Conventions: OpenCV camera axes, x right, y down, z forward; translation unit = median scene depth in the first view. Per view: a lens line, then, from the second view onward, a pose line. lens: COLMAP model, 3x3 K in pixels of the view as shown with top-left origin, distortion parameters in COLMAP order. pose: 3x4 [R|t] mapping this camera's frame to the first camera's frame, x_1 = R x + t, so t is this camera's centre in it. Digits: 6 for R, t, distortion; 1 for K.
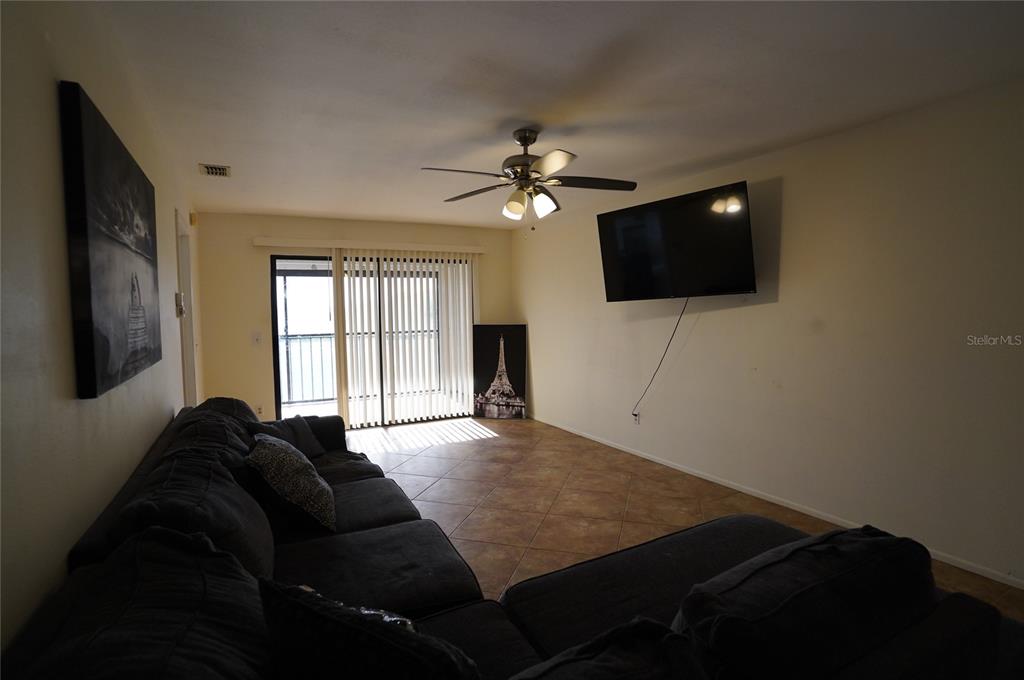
lens RADIAL K [[510.2, 0, 511.9], [0, 510.2, 340.3], [0, 0, 1]] dist [-0.037464, 0.003098]
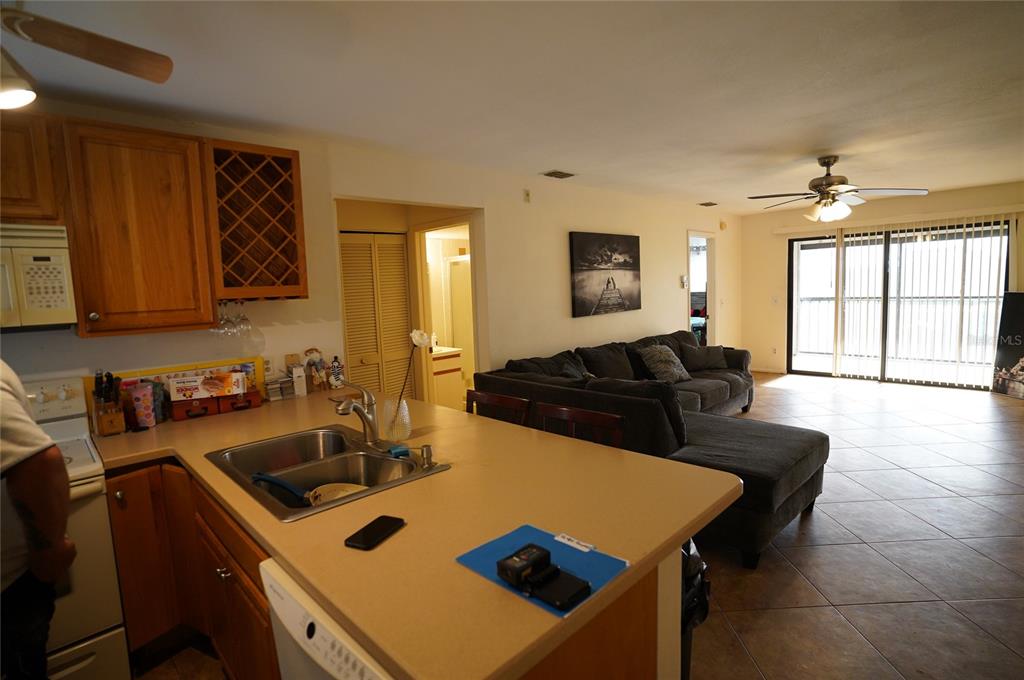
lens RADIAL K [[510.2, 0, 511.4], [0, 510.2, 341.8], [0, 0, 1]] dist [-0.037464, 0.003098]
pose [[0.289266, 0.109792, -0.950932, 0.519941], [-0.020301, 0.993881, 0.108575, -0.020137], [0.957033, -0.012102, 0.289725, -0.099748]]
